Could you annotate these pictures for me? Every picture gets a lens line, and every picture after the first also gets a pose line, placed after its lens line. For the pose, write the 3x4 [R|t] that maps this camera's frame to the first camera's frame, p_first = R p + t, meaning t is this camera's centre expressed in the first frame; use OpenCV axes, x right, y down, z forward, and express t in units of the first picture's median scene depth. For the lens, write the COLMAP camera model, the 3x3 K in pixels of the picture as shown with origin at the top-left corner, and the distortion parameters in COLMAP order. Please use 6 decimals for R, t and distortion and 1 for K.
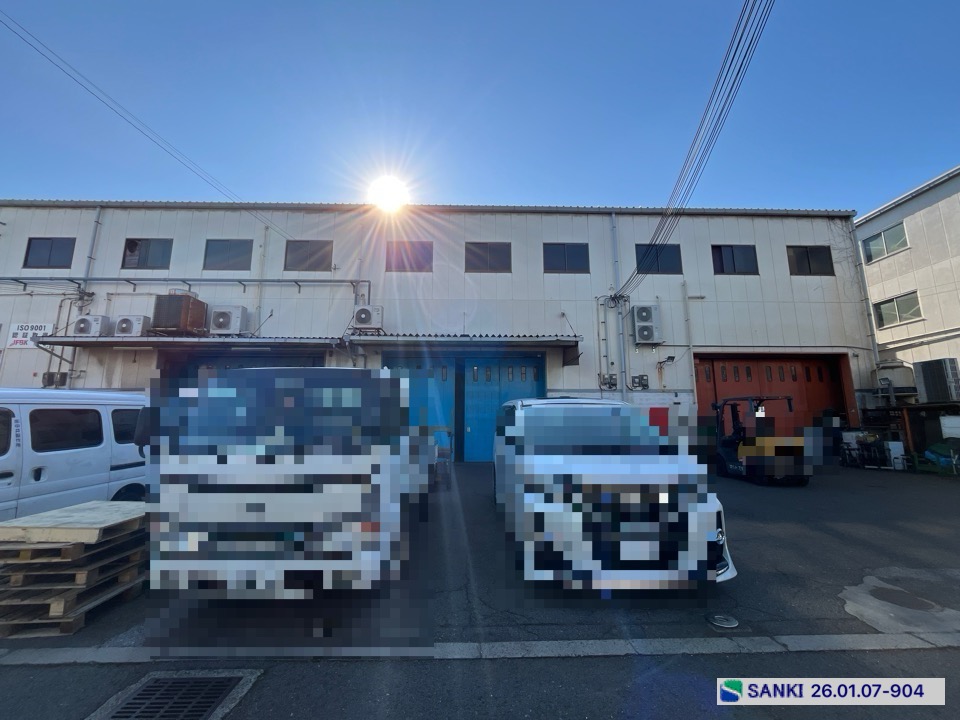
lens RADIAL K [[388.9, 0, 476.3], [0, 388.9, 361.4], [0, 0, 1]] dist [-0.003671, 0.000280]
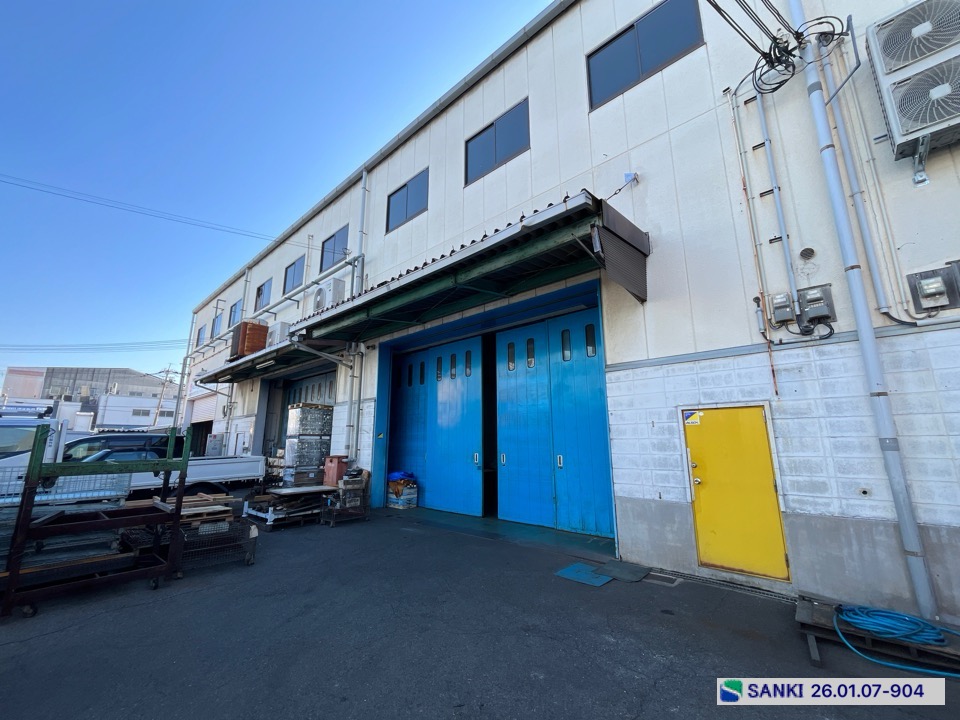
lens RADIAL K [[388.9, 0, 477.4], [0, 388.9, 360.4], [0, 0, 1]] dist [-0.003671, 0.000280]
pose [[0.726255, -0.144441, -0.672079, 0.355460], [0.114700, 0.989432, -0.088700, 0.086152], [0.677788, -0.012669, 0.735148, 0.600179]]
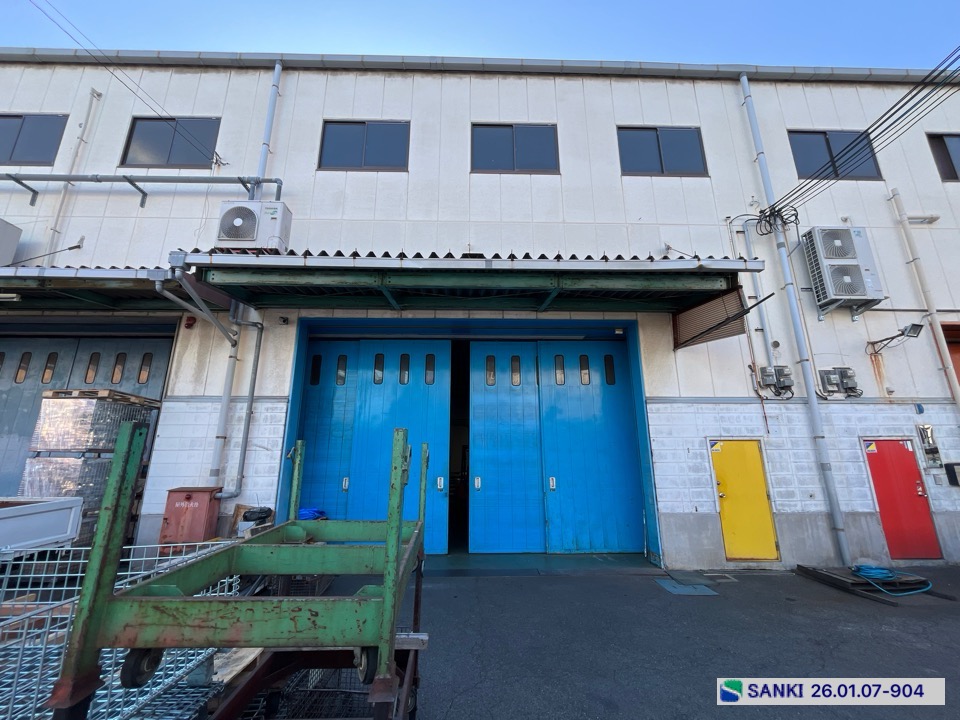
lens RADIAL K [[388.9, 0, 476.4], [0, 388.9, 360.0], [0, 0, 1]] dist [-0.003671, 0.000280]
pose [[0.999999, -0.000260, 0.001265, -0.023253], [0.000365, 0.996477, -0.083860, 0.065431], [-0.001239, 0.083860, 0.996477, 0.522989]]
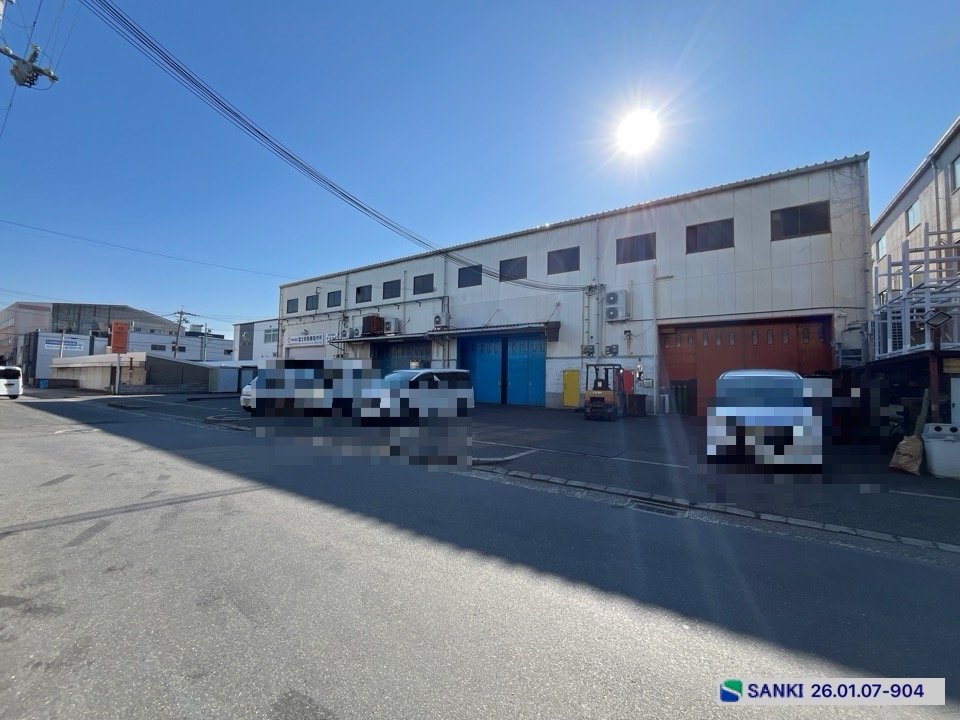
lens RADIAL K [[388.9, 0, 476.7], [0, 388.9, 362.7], [0, 0, 1]] dist [-0.003671, 0.000280]
pose [[0.811886, -0.012402, -0.583685, 0.816453], [0.079370, 0.992837, 0.089306, -0.059514], [0.578396, -0.118833, 0.807054, -0.336285]]
